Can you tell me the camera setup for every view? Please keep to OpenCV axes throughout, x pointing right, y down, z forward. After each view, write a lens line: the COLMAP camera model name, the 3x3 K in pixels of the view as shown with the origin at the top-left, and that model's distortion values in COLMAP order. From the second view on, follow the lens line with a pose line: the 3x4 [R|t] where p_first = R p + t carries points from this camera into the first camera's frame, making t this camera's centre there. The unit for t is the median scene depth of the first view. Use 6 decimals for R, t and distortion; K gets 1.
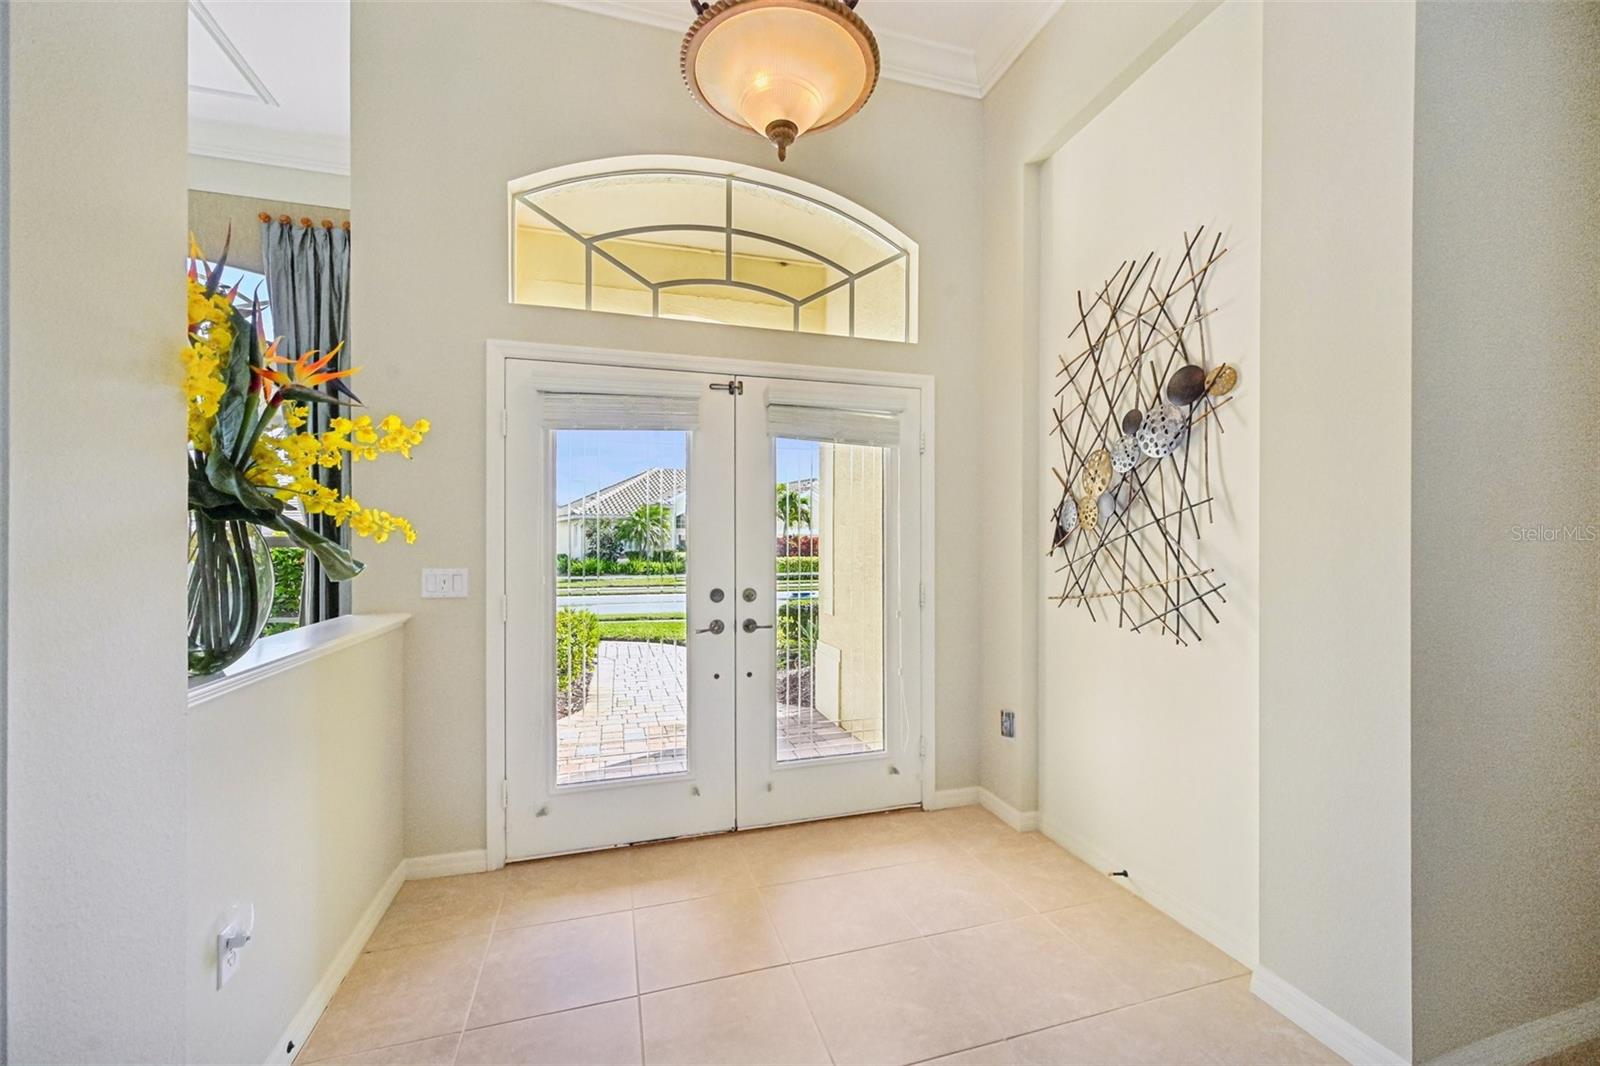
lens RADIAL K [[635.7, 0, 803.8], [0, 635.7, 538.0], [0, 0, 1]] dist [0.002070, -0.000201]
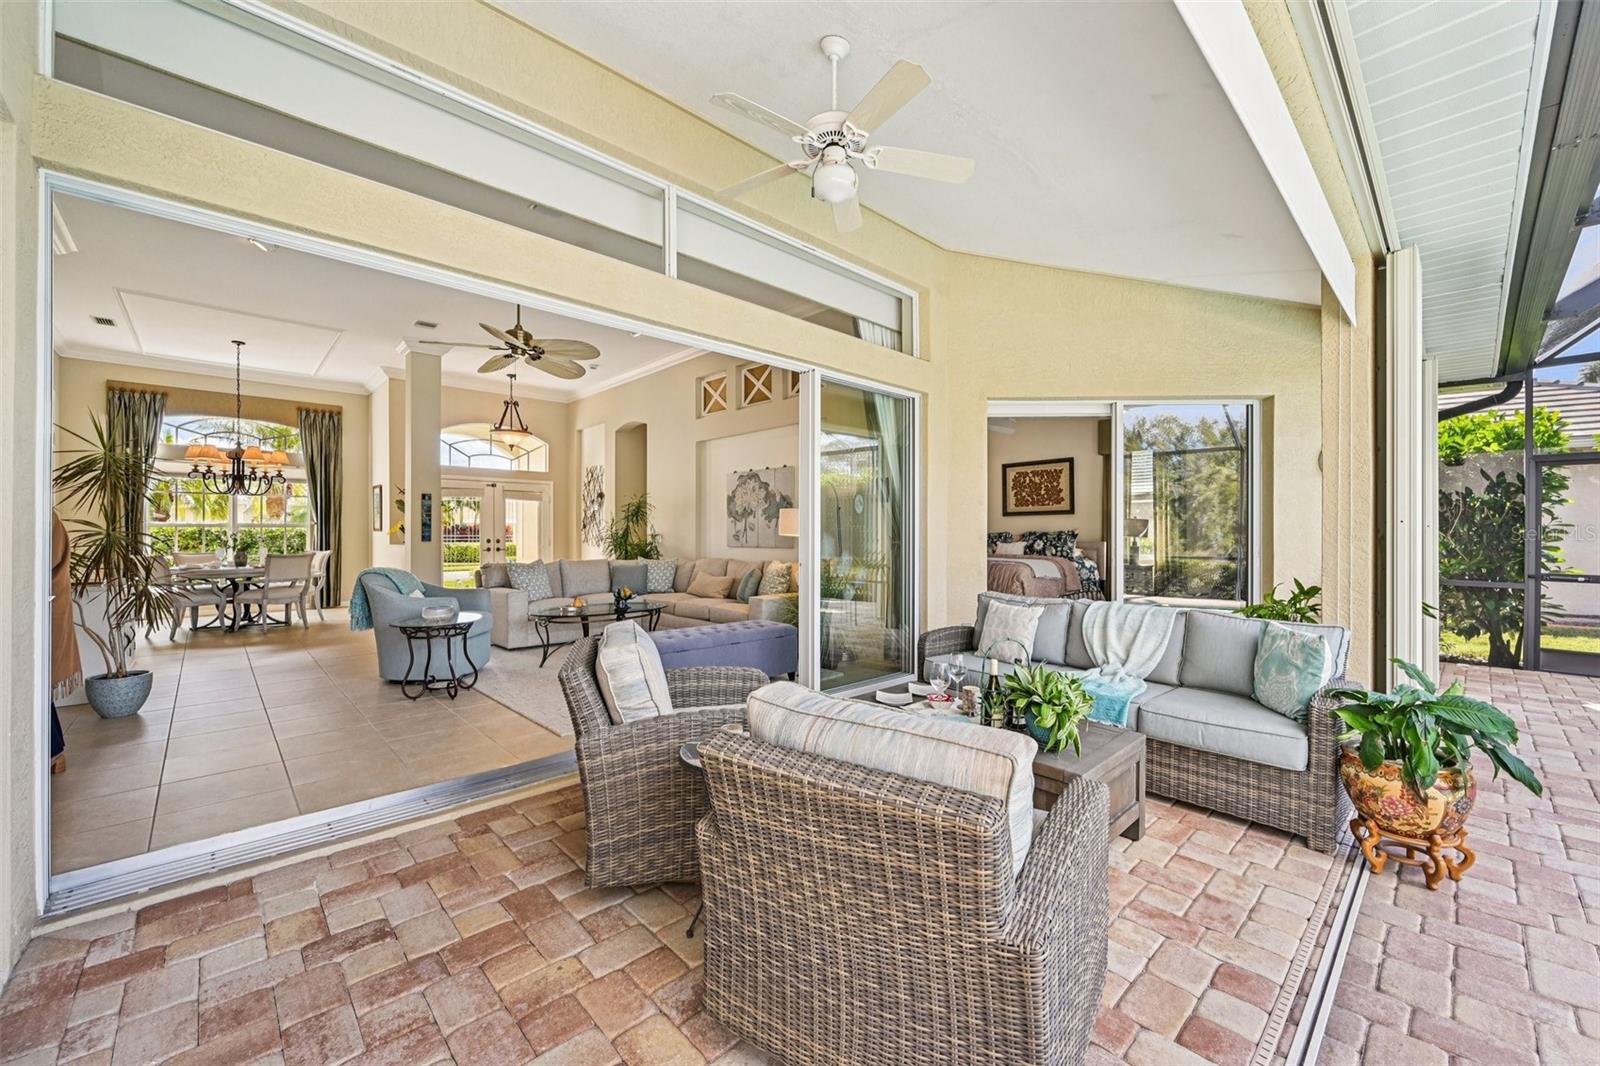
lens RADIAL K [[635.7, 0, 788.1], [0, 635.7, 535.4], [0, 0, 1]] dist [0.002070, -0.000201]
pose [[0.892189, 0.003084, 0.451651, -0.252744], [-0.003318, 0.999994, -0.000273, 0.053367], [-0.451649, -0.001255, 0.892195, -3.037650]]
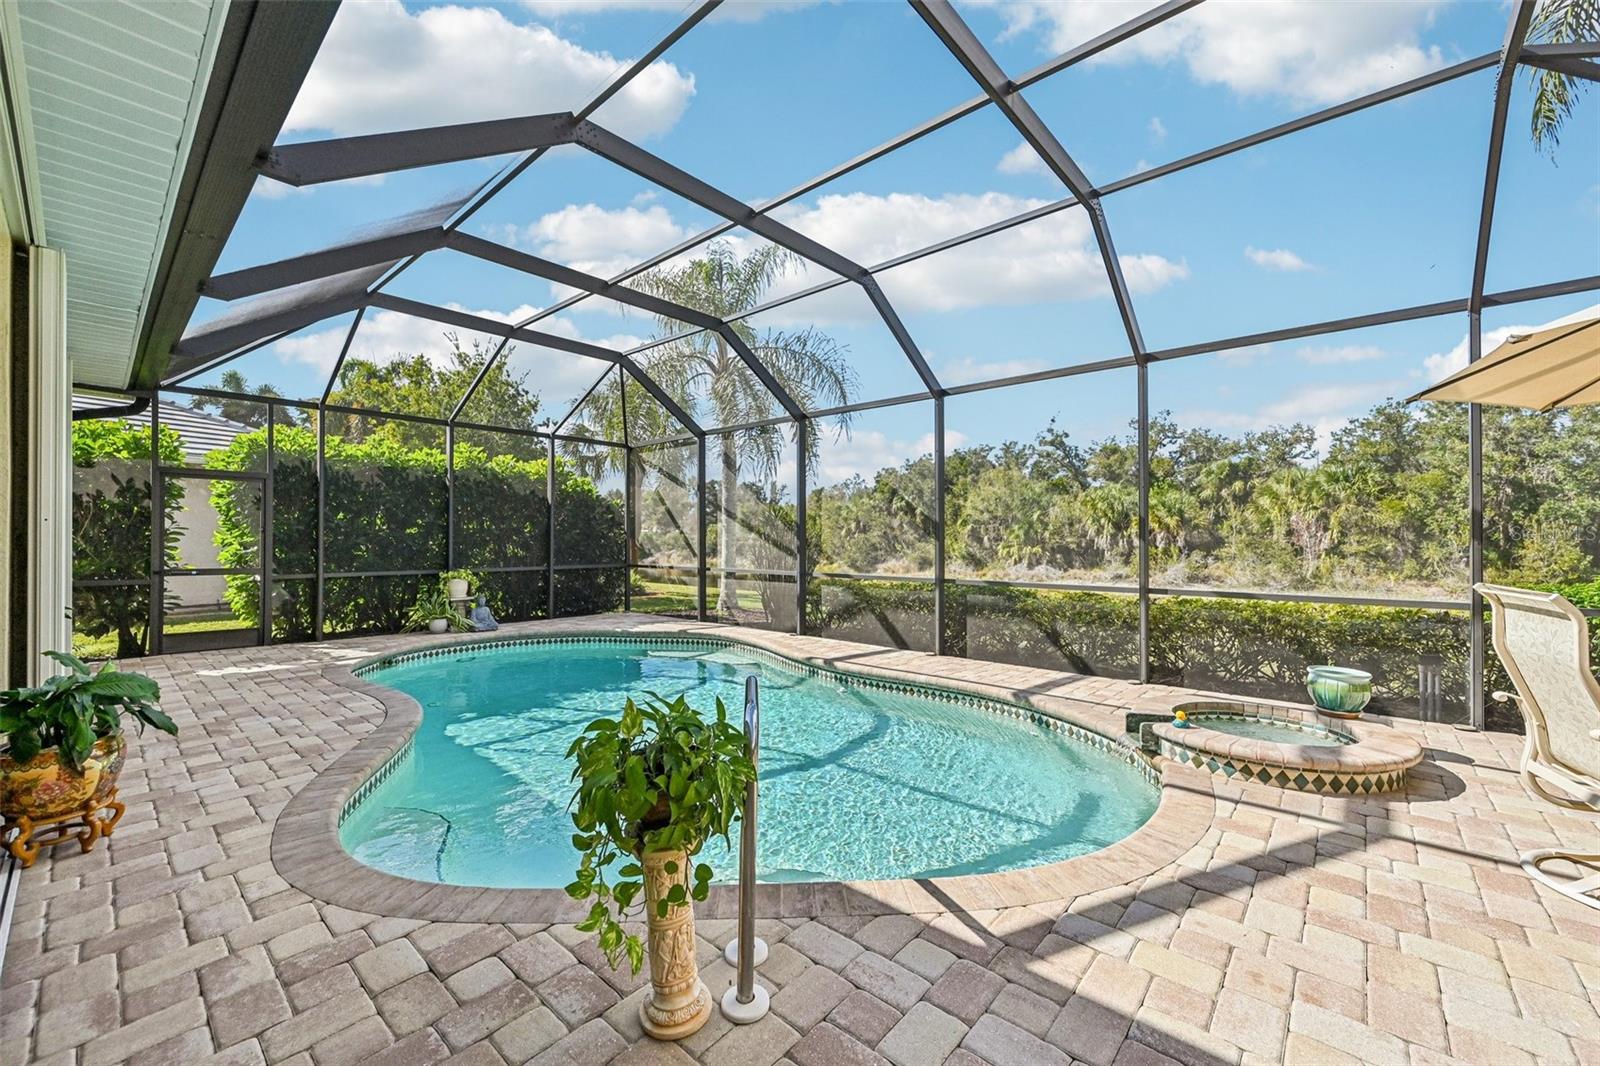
lens RADIAL K [[635.7, 0, 801.8], [0, 635.7, 536.9], [0, 0, 1]] dist [0.002070, -0.000201]
pose [[-0.529666, 0.006186, 0.848184, -0.391897], [-0.000616, 0.999970, -0.007677, 0.061424], [-0.848206, -0.004588, -0.529646, -3.053464]]
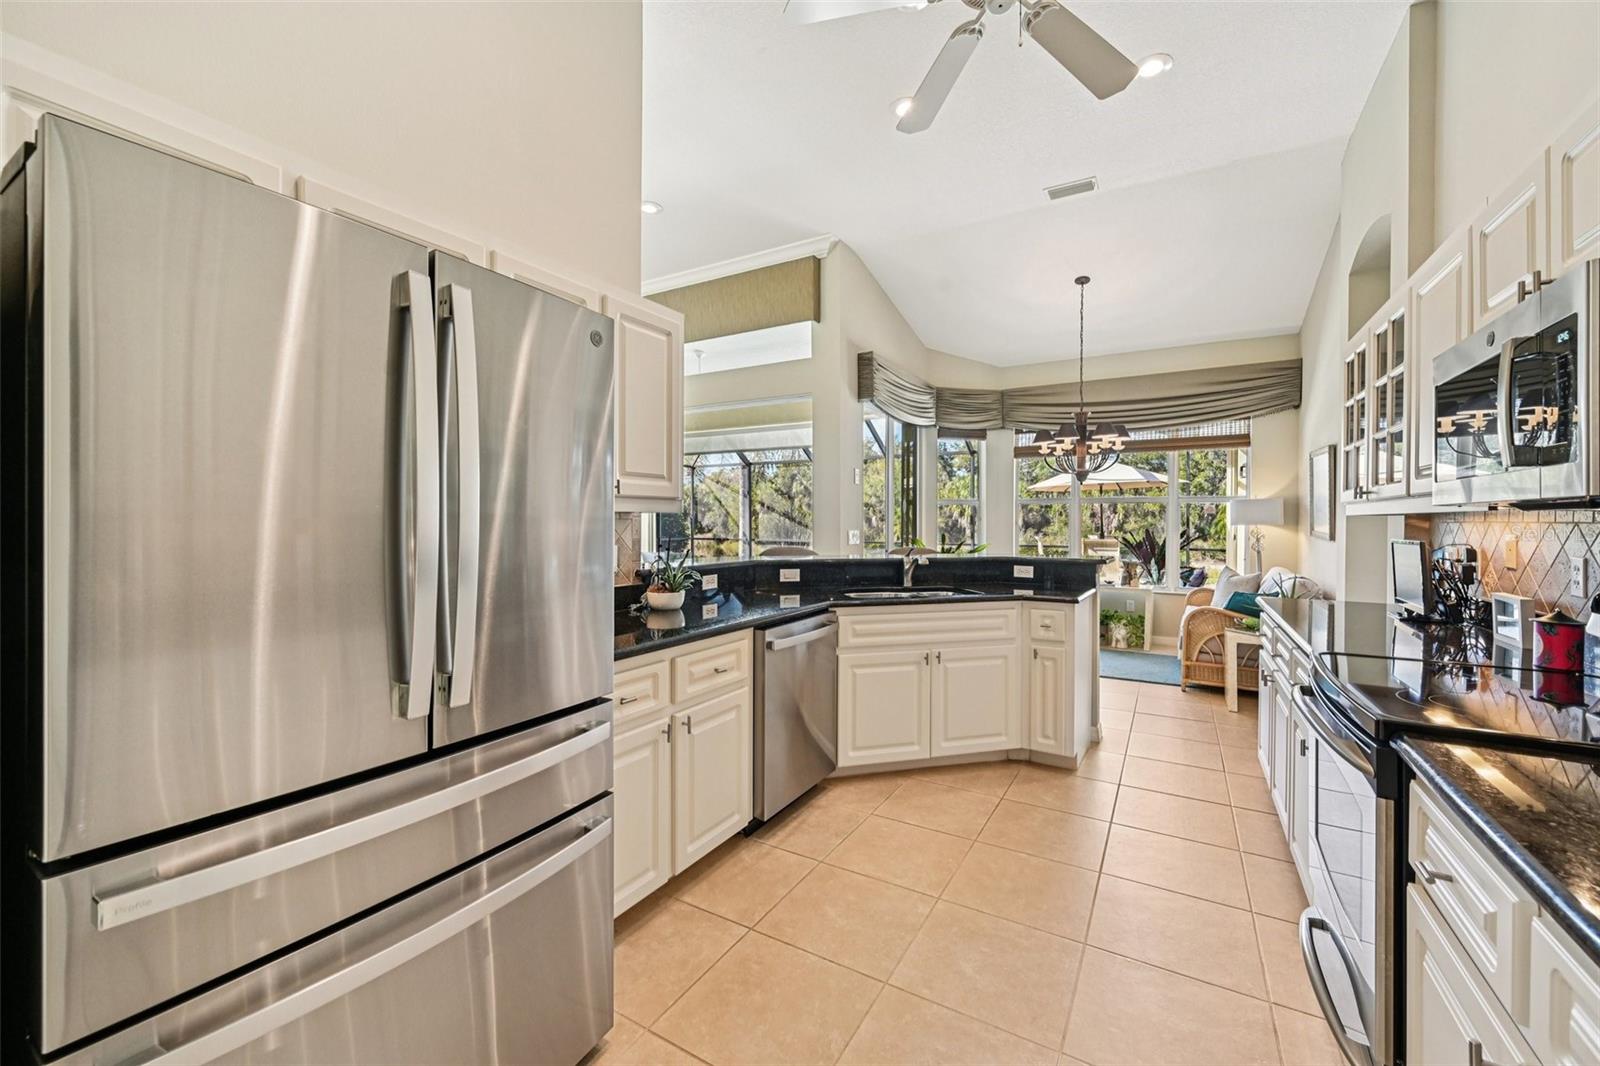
lens RADIAL K [[635.7, 0, 800.5], [0, 635.7, 523.3], [0, 0, 1]] dist [0.002070, -0.000201]
pose [[-0.676991, -0.003593, 0.735983, -2.000137], [-0.000290, 0.999989, 0.004615, 0.023017], [-0.735991, 0.002910, -0.676985, -0.688907]]
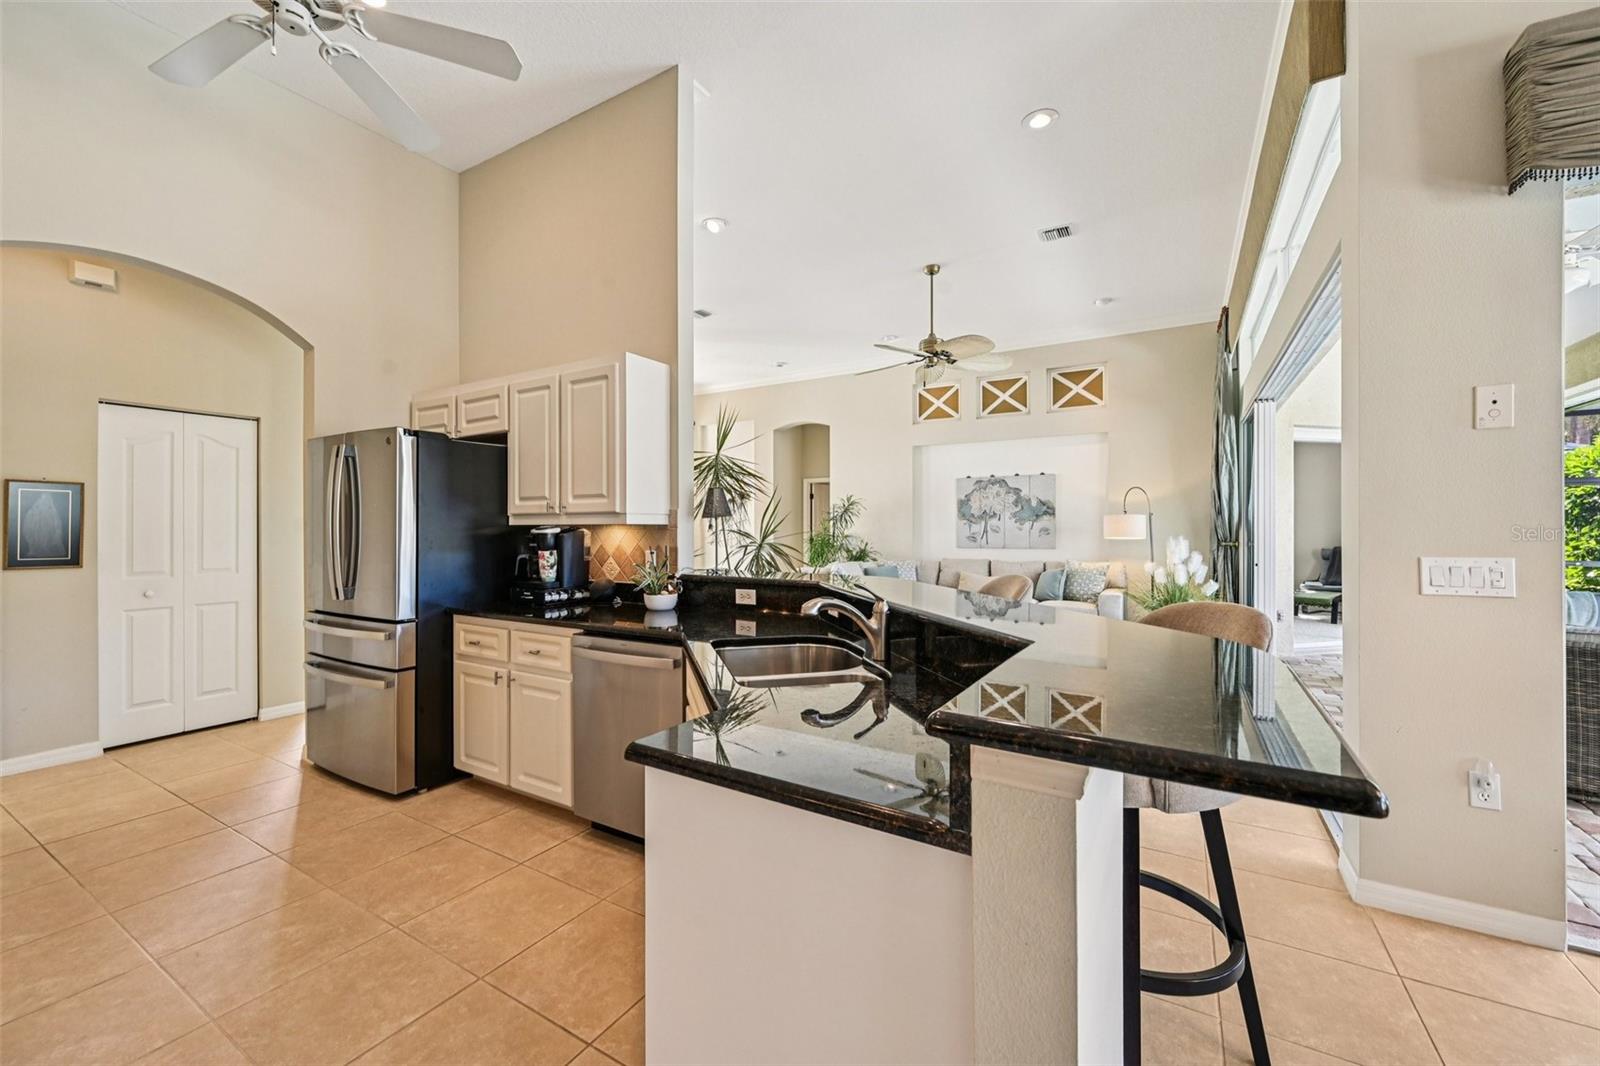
lens RADIAL K [[635.7, 0, 799.6], [0, 635.7, 526.1], [0, 0, 1]] dist [0.002070, -0.000201]
pose [[0.737094, 0.003531, 0.675782, -1.717425], [0.000917, 0.999980, -0.006225, 0.022292], [-0.675790, 0.005209, 0.737076, -2.119596]]
